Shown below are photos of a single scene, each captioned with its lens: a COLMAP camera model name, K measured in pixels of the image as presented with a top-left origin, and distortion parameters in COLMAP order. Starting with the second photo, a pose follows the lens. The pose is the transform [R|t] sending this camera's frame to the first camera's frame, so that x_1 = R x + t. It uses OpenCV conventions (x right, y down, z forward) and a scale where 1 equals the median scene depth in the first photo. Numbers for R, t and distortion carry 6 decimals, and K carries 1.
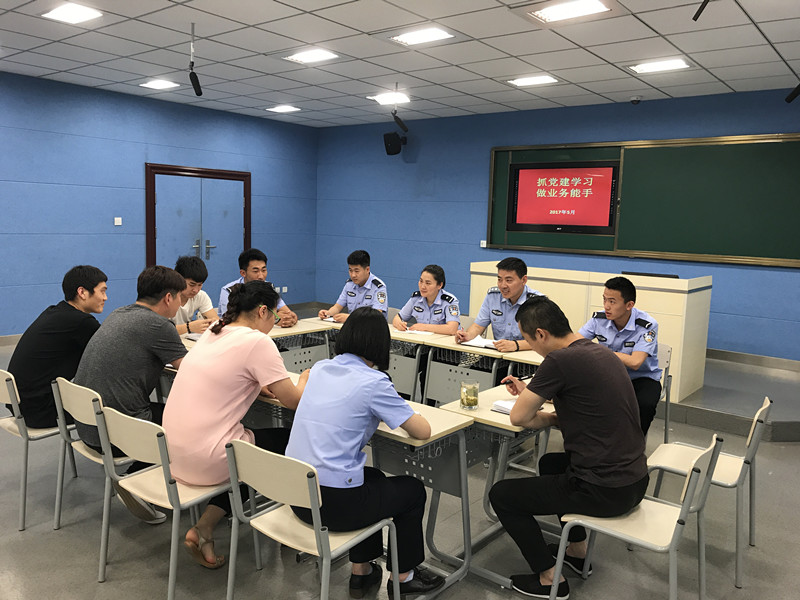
lens RADIAL K [[662.2, 0, 391.2], [0, 662.2, 317.0], [0, 0, 1]] dist [0.081671, -0.205291]
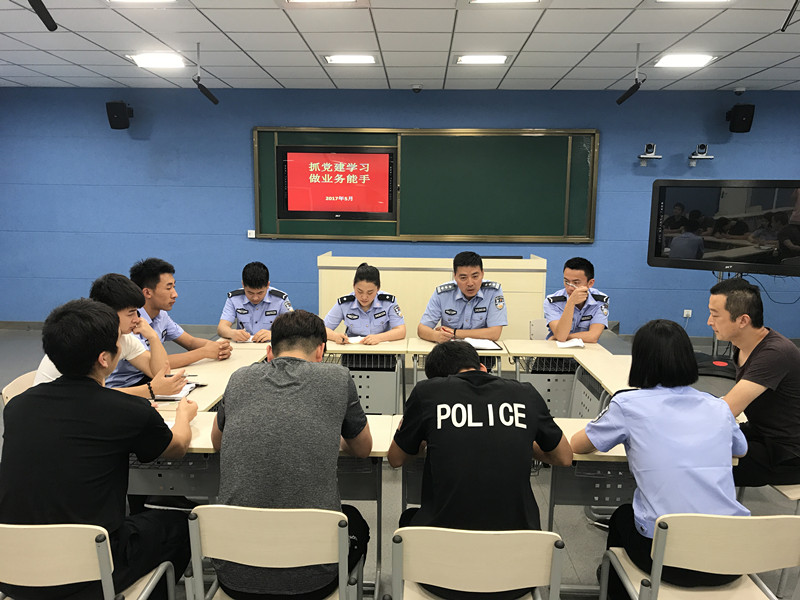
lens RADIAL K [[662.2, 0, 391.2], [0, 662.2, 317.0], [0, 0, 1]] dist [0.081671, -0.205291]
pose [[0.810027, -0.115637, 0.574877, -0.261505], [0.099948, 0.993244, 0.058961, -0.035109], [-0.577811, 0.009698, 0.816113, 0.166101]]
